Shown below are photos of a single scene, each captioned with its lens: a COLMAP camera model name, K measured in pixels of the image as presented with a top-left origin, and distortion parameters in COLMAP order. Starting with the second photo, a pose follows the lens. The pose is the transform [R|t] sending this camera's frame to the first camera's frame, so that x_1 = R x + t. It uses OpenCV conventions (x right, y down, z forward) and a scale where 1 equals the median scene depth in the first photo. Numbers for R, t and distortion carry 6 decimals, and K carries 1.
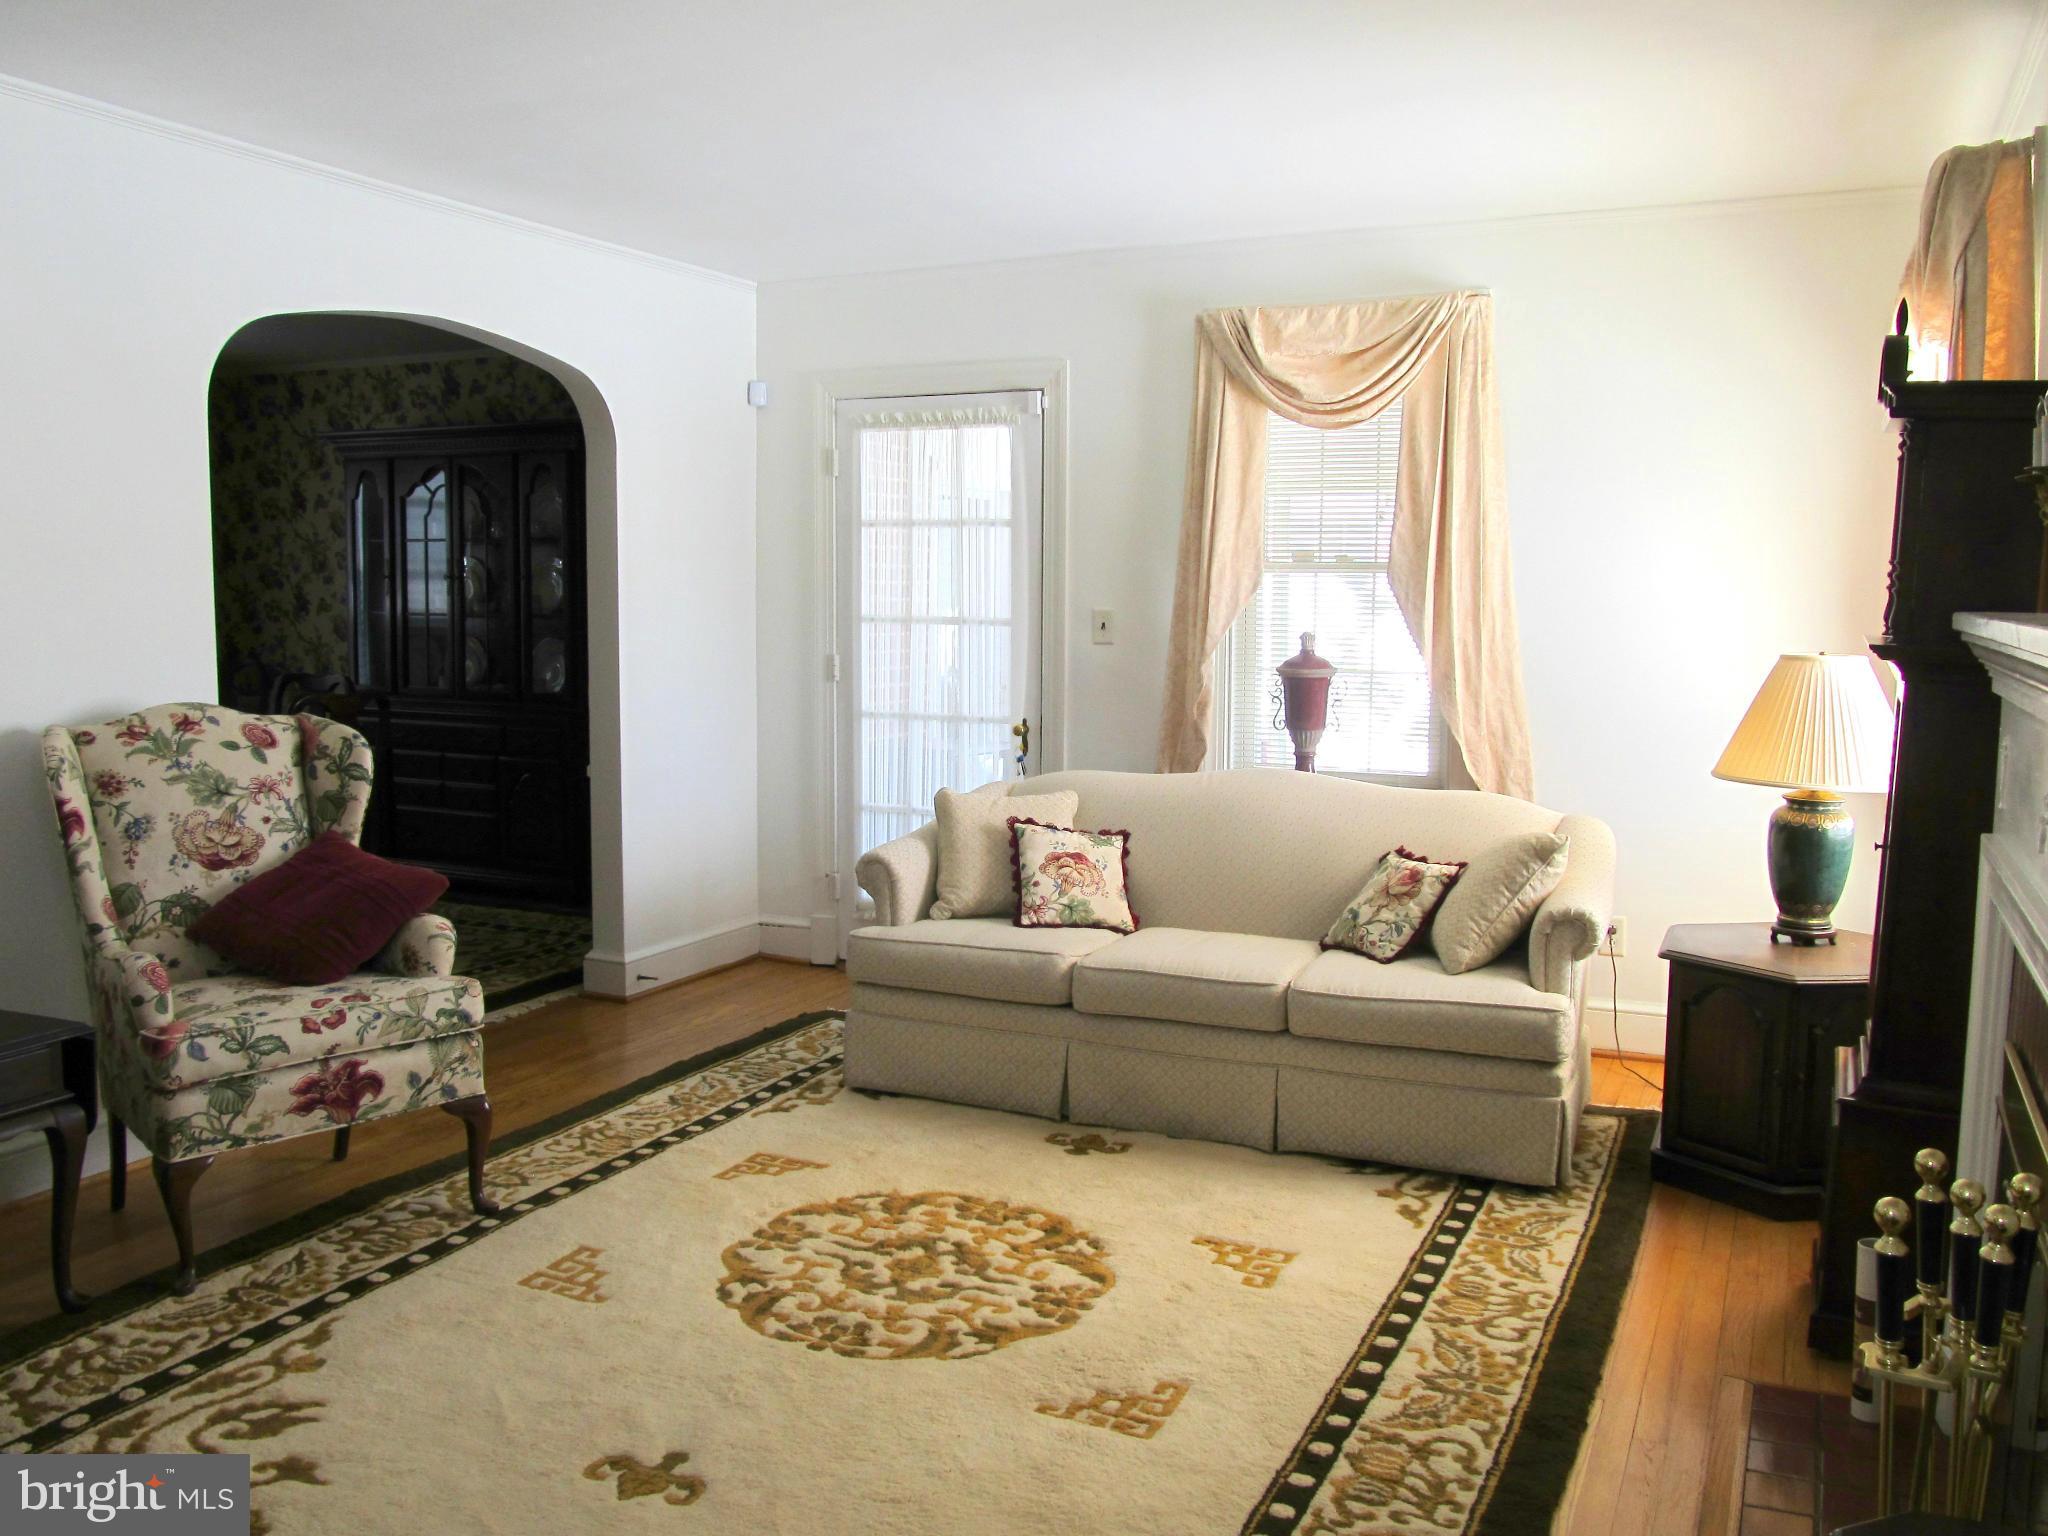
lens RADIAL K [[1694.7, 0, 1032.0], [0, 1694.7, 764.0], [0, 0, 1]] dist [-0.072259, 0.048200]
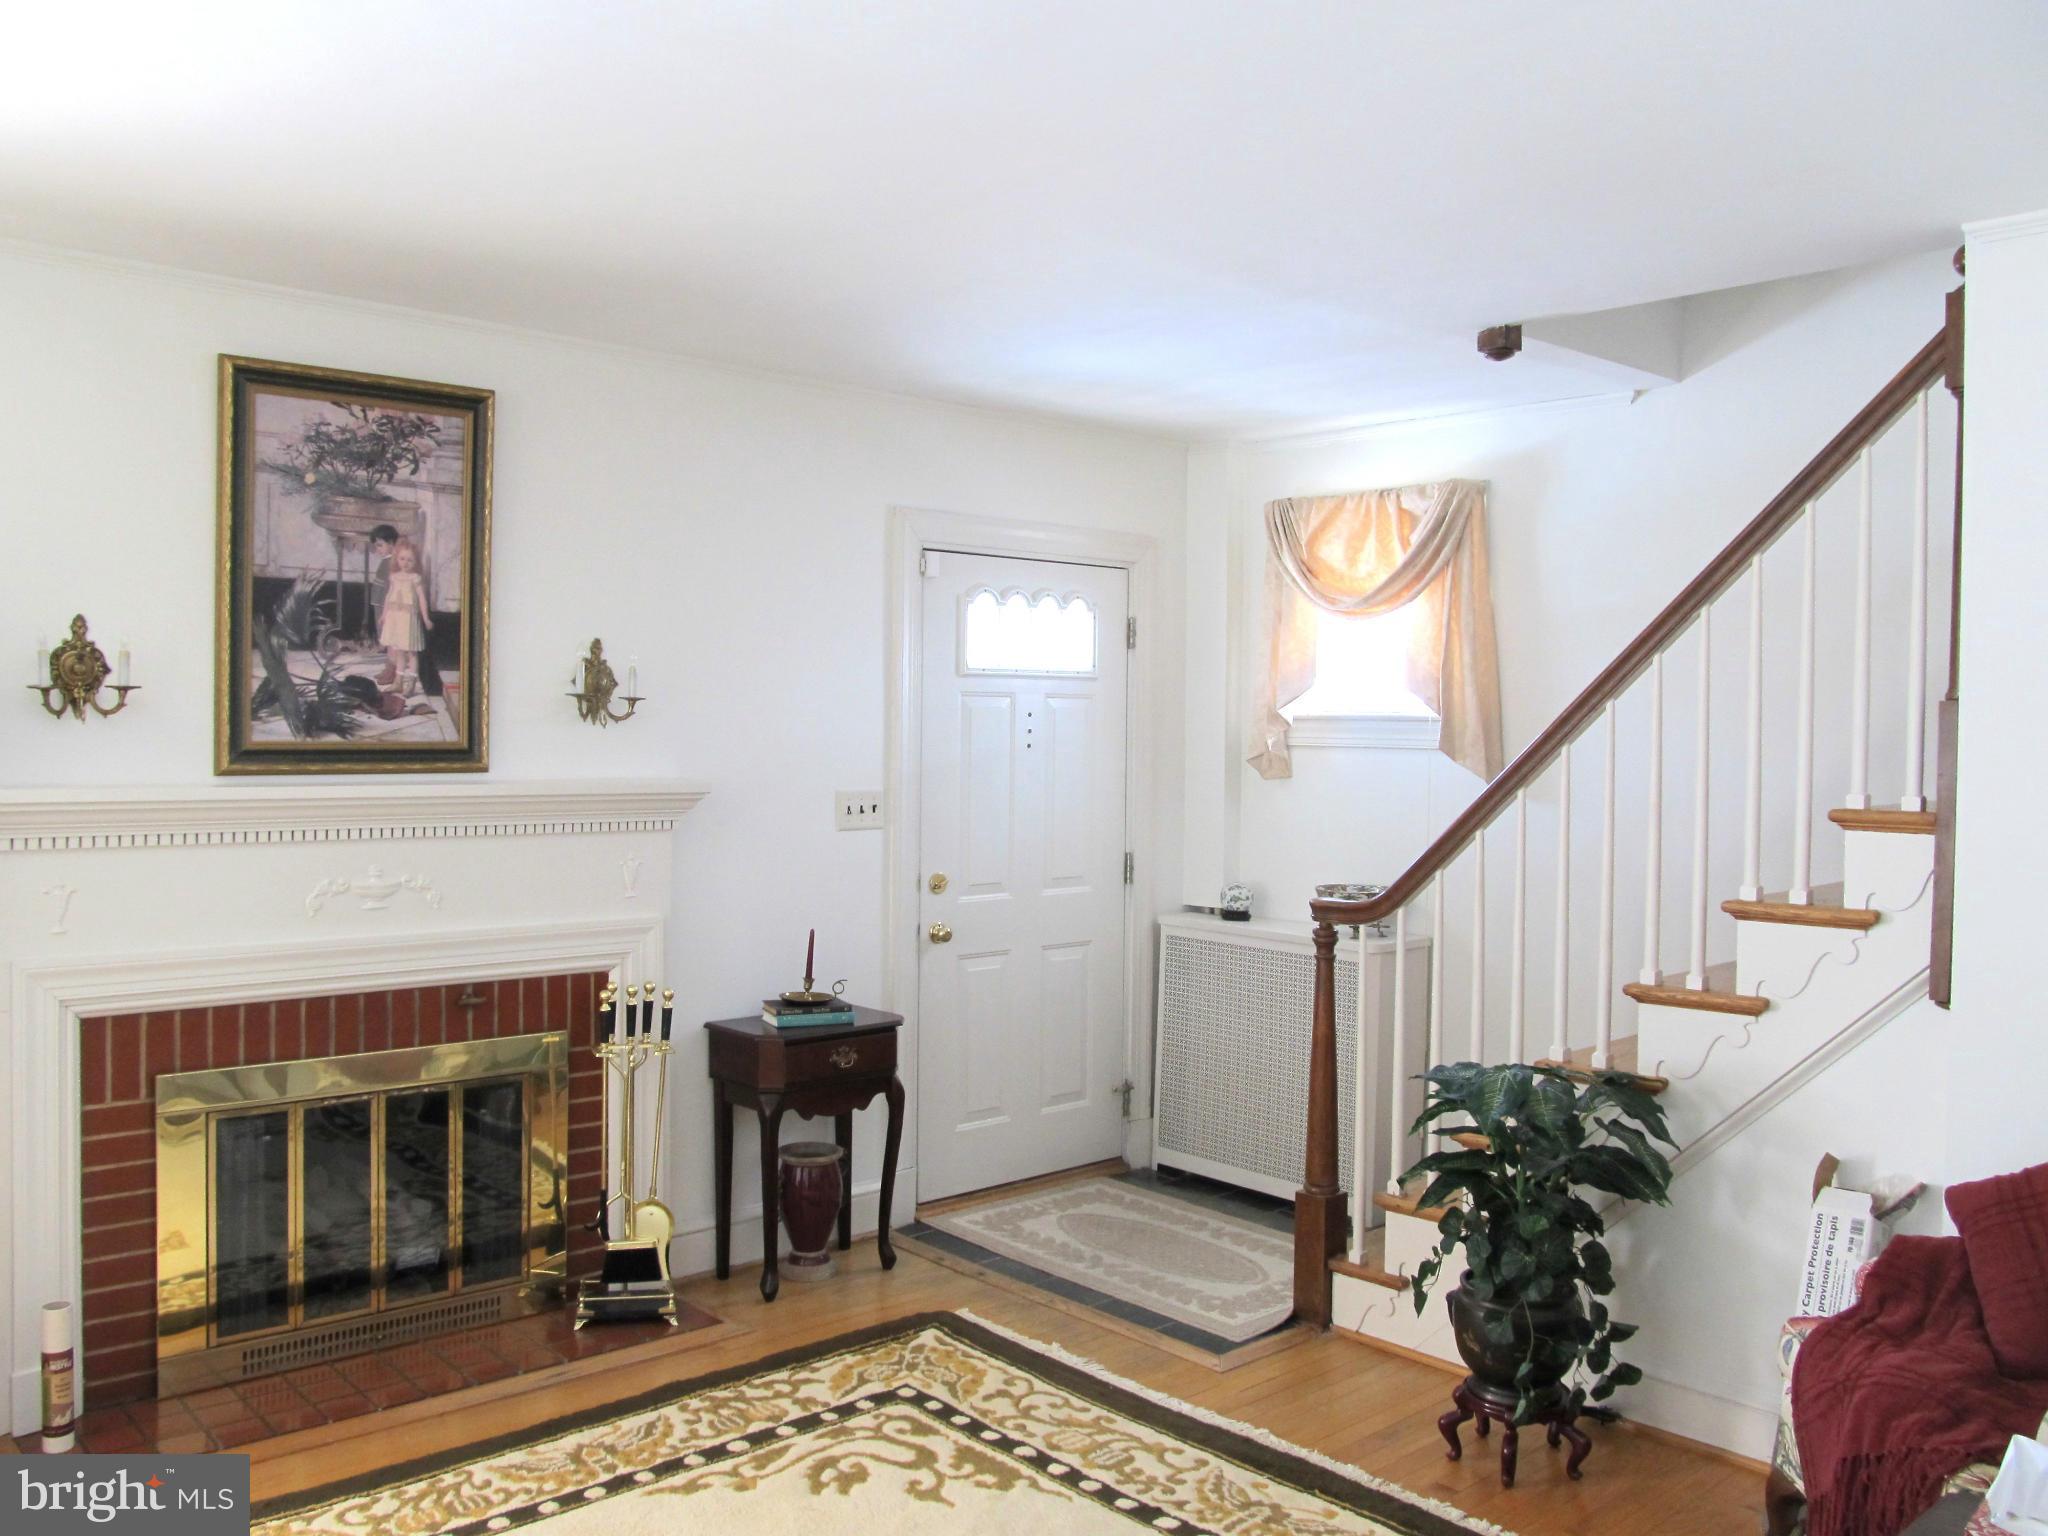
lens RADIAL K [[1691.3, 0, 1023.0], [0, 1691.3, 759.6], [0, 0, 1]] dist [-0.041731, 0.000273]
pose [[-0.923155, -0.027276, 0.383459, -0.464396], [0.018297, 0.993232, 0.114698, -0.182126], [-0.383992, 0.112900, -0.916408, 1.391380]]
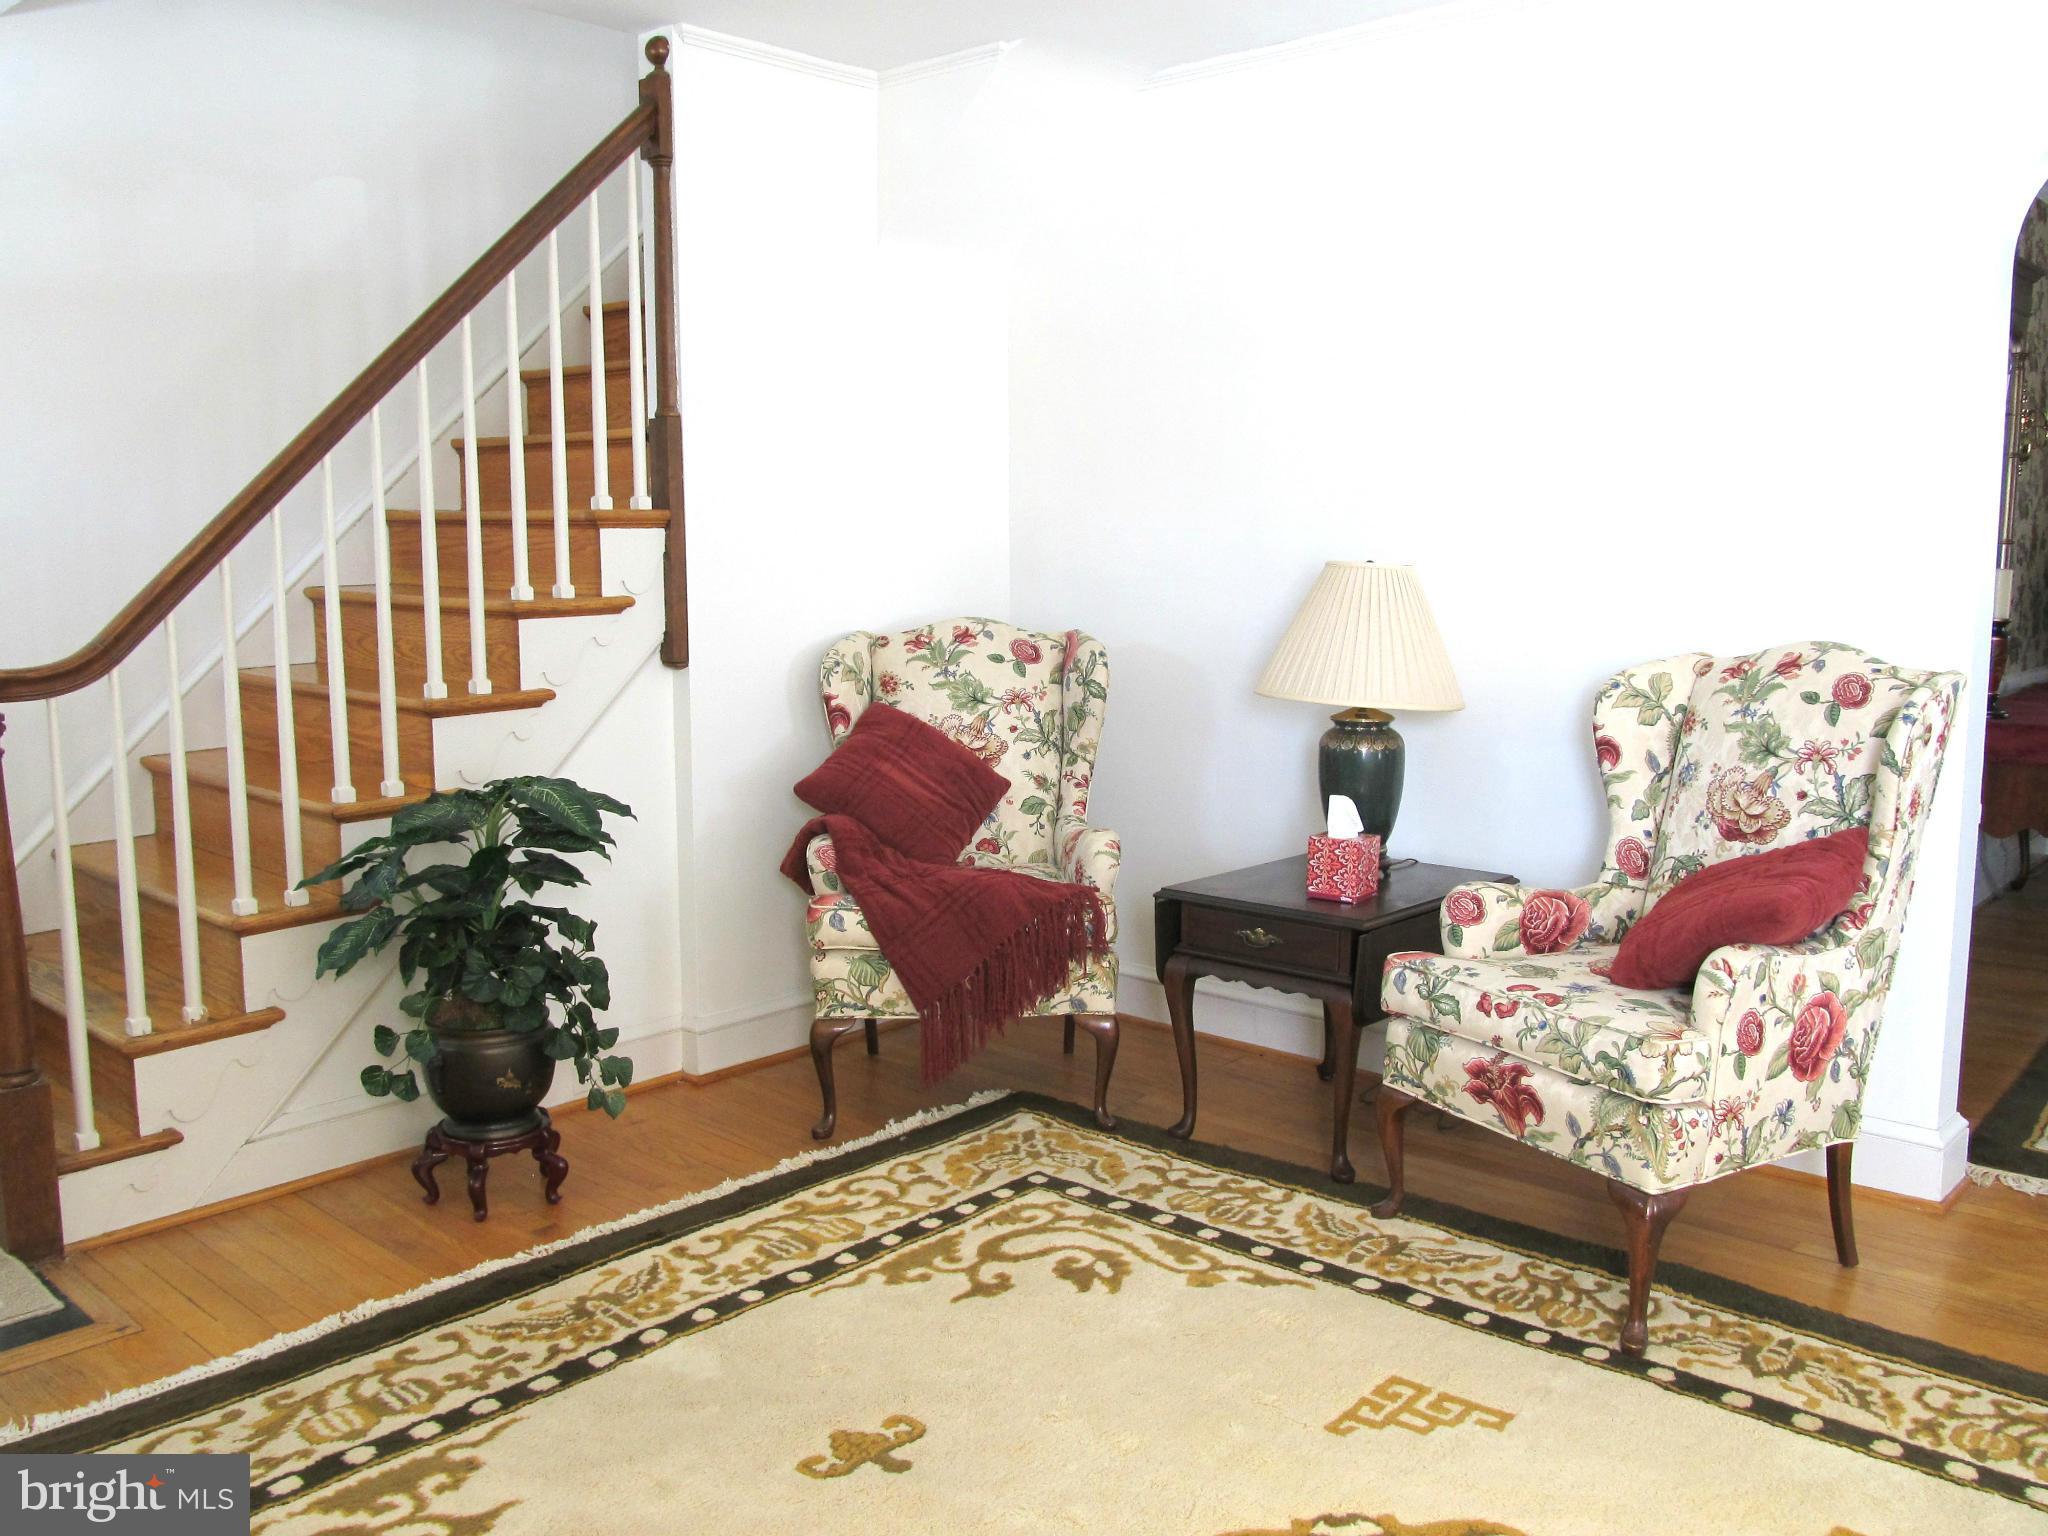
lens RADIAL K [[1694.7, 0, 1032.0], [0, 1694.7, 764.0], [0, 0, 1]] dist [-0.072259, 0.048200]
pose [[-0.288465, 0.122267, -0.949652, 0.425319], [-0.095712, 0.983164, 0.155655, -0.074756], [0.952695, 0.135794, -0.271905, 0.943499]]
